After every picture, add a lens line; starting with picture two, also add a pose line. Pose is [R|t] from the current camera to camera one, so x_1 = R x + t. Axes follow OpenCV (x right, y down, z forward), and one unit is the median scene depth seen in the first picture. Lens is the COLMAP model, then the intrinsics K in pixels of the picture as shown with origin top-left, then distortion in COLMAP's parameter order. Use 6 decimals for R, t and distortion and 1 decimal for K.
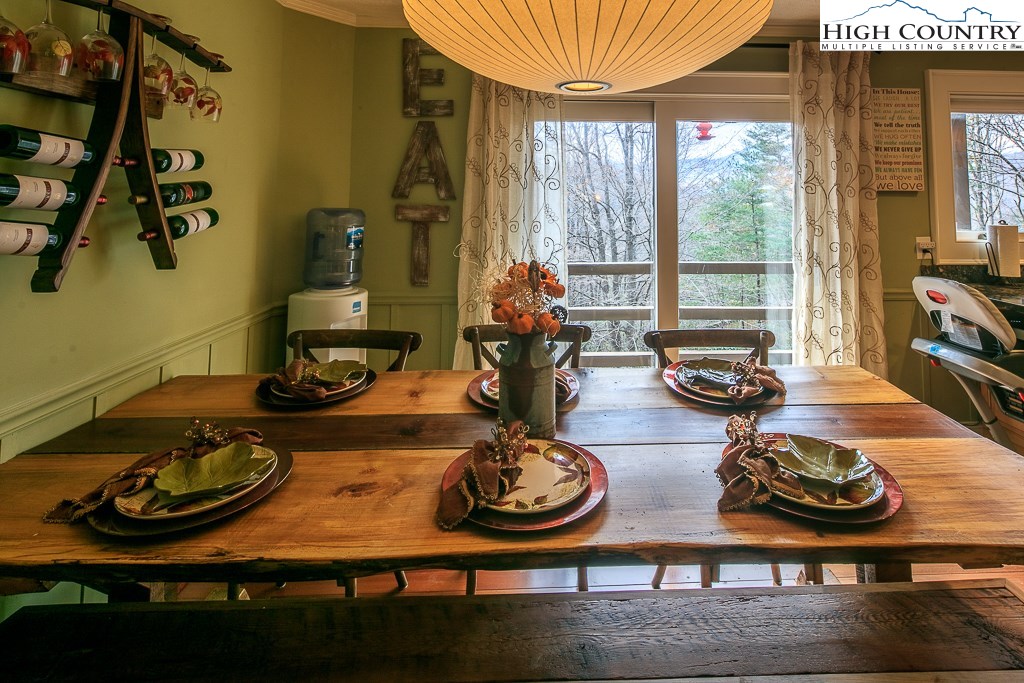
lens RADIAL K [[509.6, 0, 549.7], [0, 509.6, 161.7], [0, 0, 1]] dist [-0.000287, 0.000011]
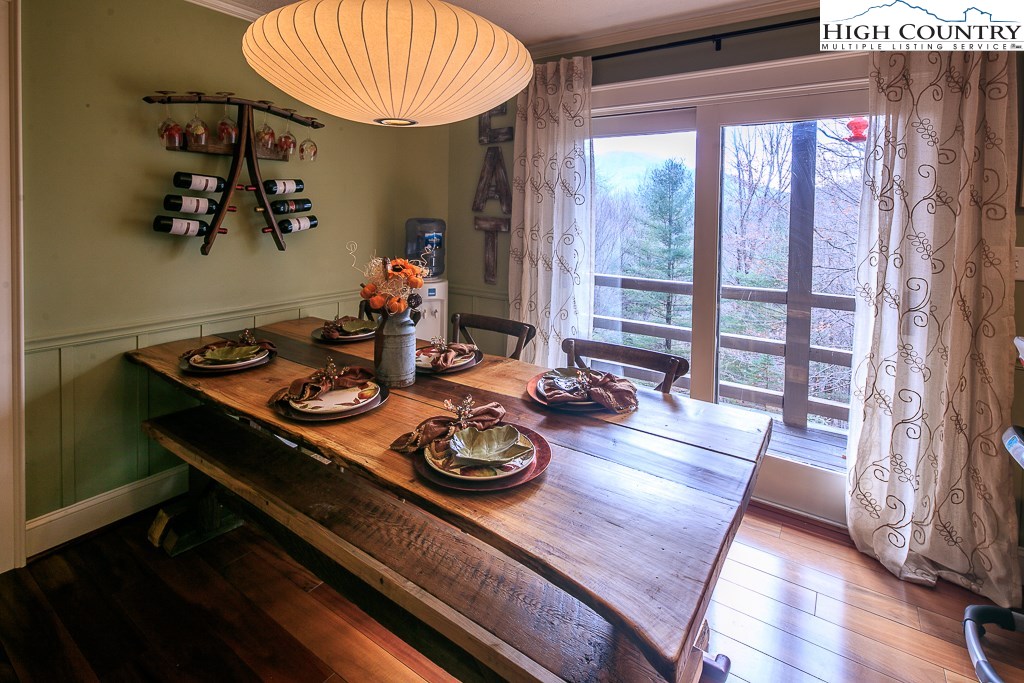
lens RADIAL K [[511.9, 0, 512.4], [0, 511.9, 222.9], [0, 0, 1]] dist [0.002687, -0.000332]
pose [[0.789805, 0.023256, -0.612916, 0.569234], [0.030379, 0.996571, 0.076959, 0.006890], [0.612605, -0.079402, 0.786391, 0.084348]]
